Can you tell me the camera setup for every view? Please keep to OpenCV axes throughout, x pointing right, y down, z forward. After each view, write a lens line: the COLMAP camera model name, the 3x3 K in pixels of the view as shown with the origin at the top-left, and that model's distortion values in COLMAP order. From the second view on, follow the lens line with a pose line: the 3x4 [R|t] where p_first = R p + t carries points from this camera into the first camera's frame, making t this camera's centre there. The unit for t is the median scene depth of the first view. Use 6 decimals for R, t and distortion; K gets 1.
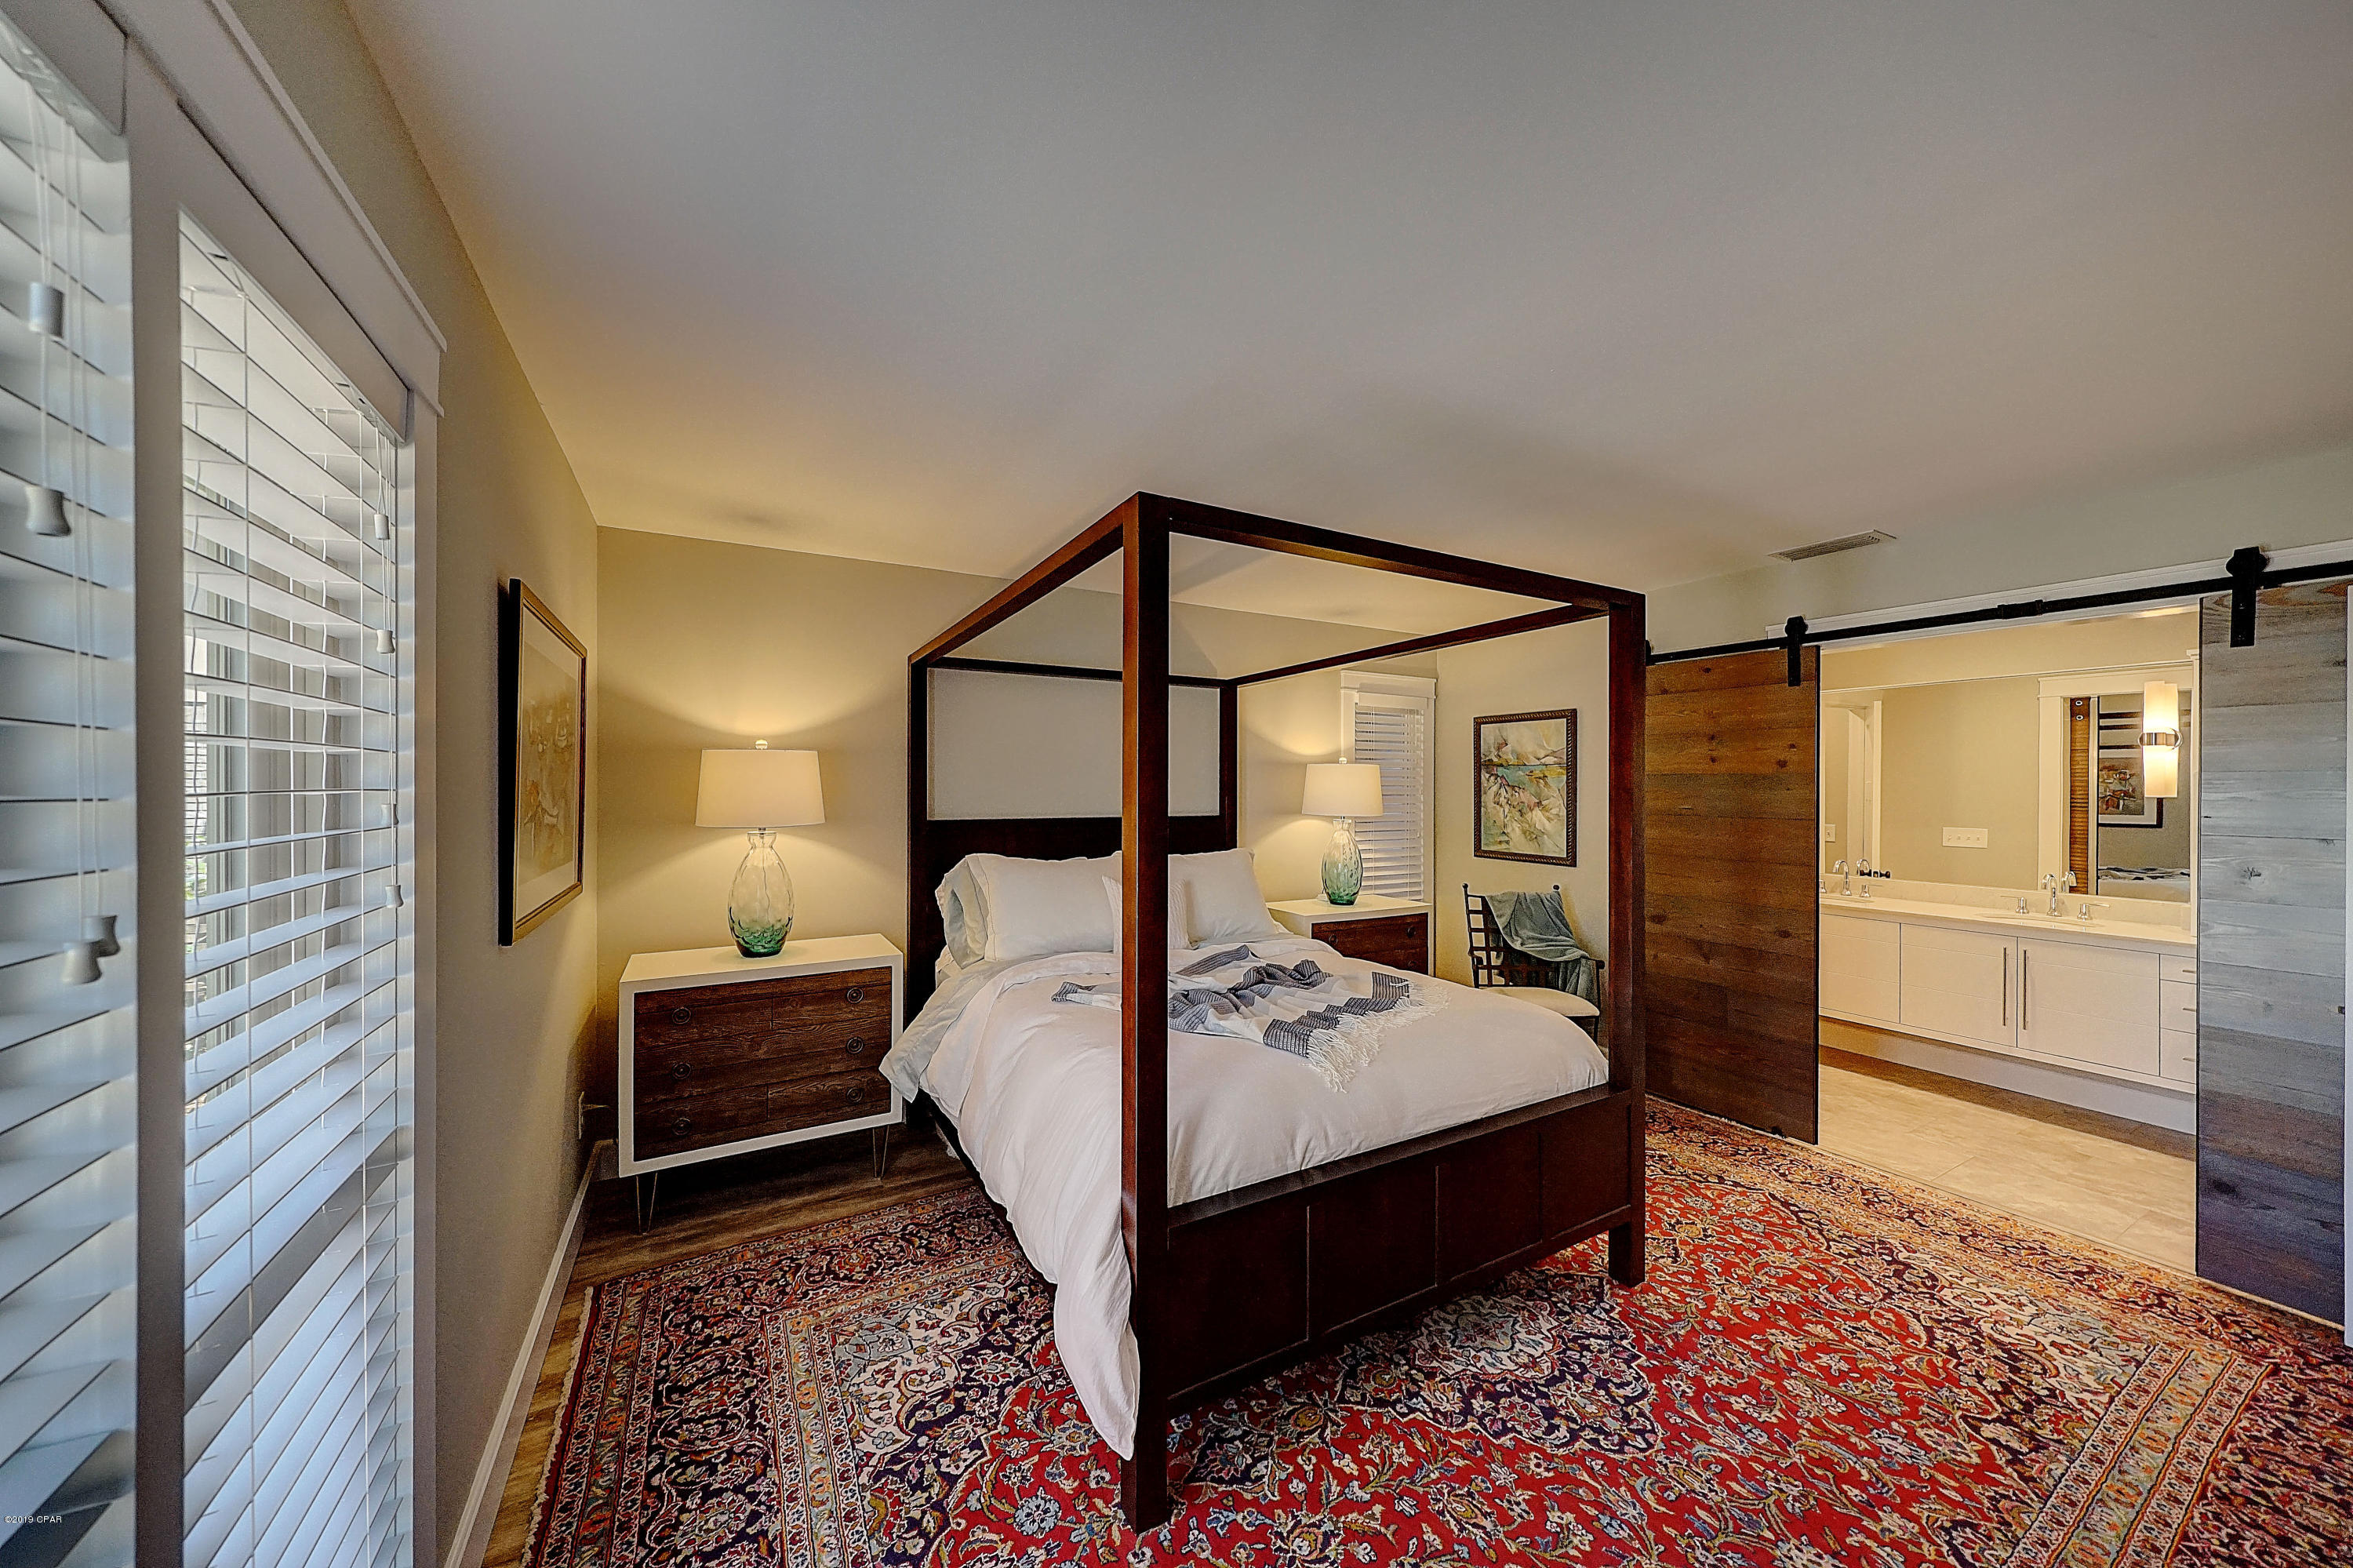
lens RADIAL K [[793.6, 0, 1166.0], [0, 793.6, 783.5], [0, 0, 1]] dist [0.000492, -0.000191]
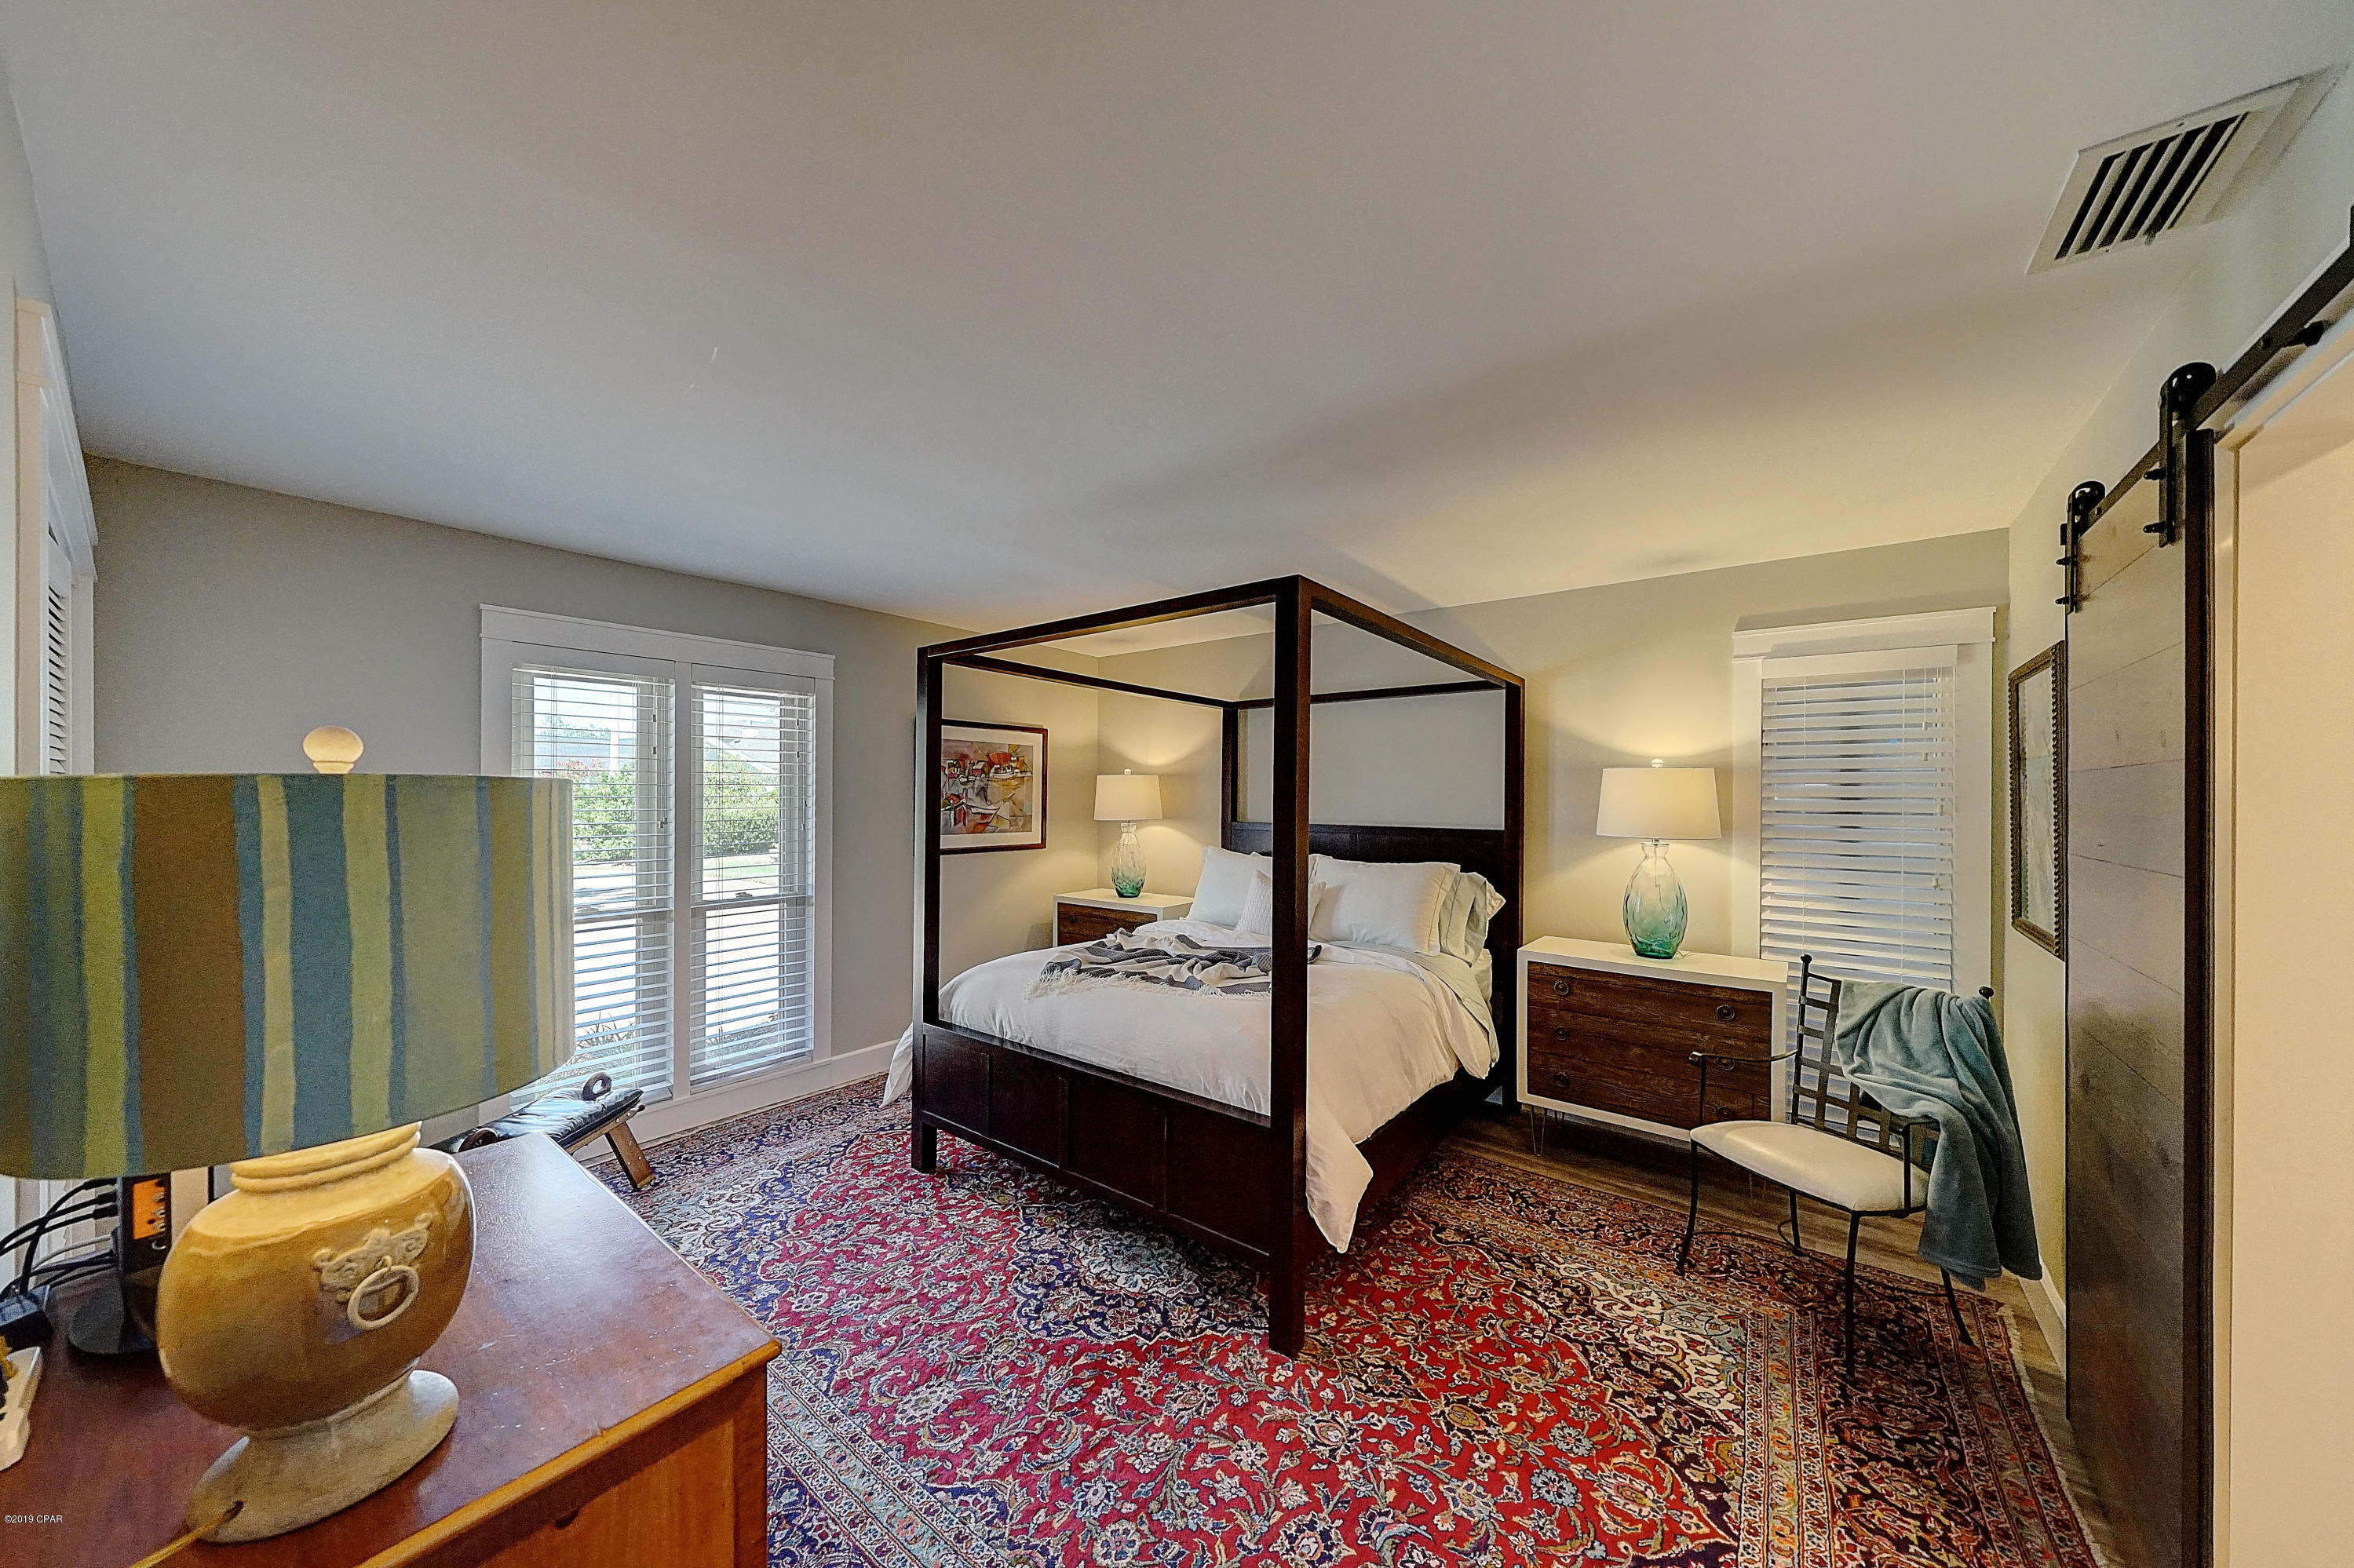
lens RADIAL K [[801.3, 0, 1162.0], [0, 801.3, 791.9], [0, 0, 1]] dist [0.001112, 0.000088]
pose [[0.389357, -0.002985, -0.921082, 1.319925], [-0.005931, 0.999966, -0.005748, 0.010251], [0.921068, 0.007701, 0.389326, 0.506561]]
